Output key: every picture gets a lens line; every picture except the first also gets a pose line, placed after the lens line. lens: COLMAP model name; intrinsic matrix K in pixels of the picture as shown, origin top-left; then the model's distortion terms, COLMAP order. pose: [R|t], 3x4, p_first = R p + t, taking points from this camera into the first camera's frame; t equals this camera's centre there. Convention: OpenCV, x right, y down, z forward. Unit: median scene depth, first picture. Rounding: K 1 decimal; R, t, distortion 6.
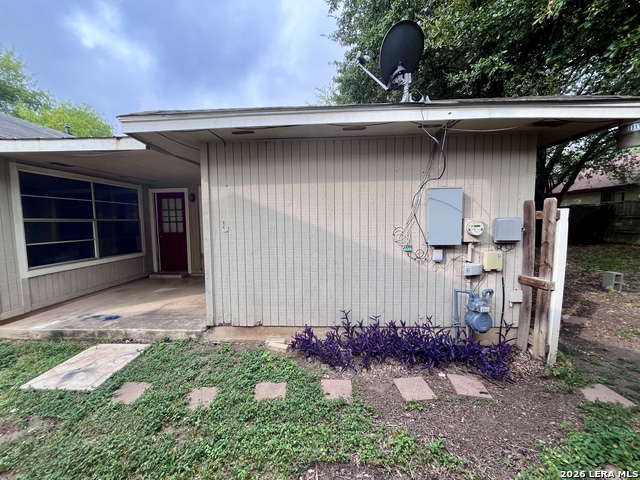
lens RADIAL K [[260.0, 0, 321.4], [0, 260.0, 240.5], [0, 0, 1]] dist [-0.004678, 0.000293]
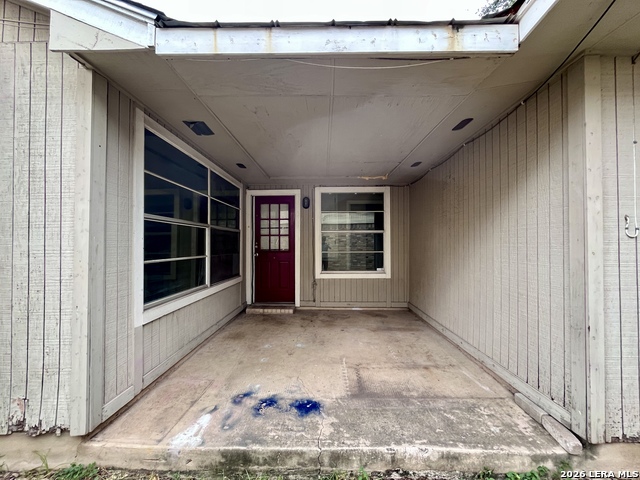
lens RADIAL K [[260.0, 0, 319.8], [0, 260.0, 240.5], [0, 0, 1]] dist [-0.004678, 0.000293]
pose [[0.999677, 0.011619, 0.022610, -0.786565], [-0.009474, 0.995641, -0.092782, 0.018358], [-0.023589, 0.092538, 0.995430, 0.449826]]
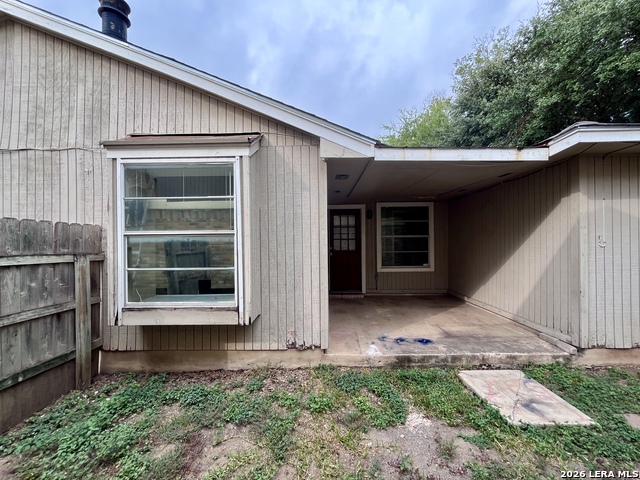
lens RADIAL K [[260.0, 0, 319.5], [0, 260.0, 240.4], [0, 0, 1]] dist [-0.004678, 0.000293]
pose [[0.999501, 0.005133, 0.031183, -1.189508], [-0.002582, 0.996685, -0.081317, 0.019714], [-0.031497, 0.081196, 0.996200, 0.069247]]
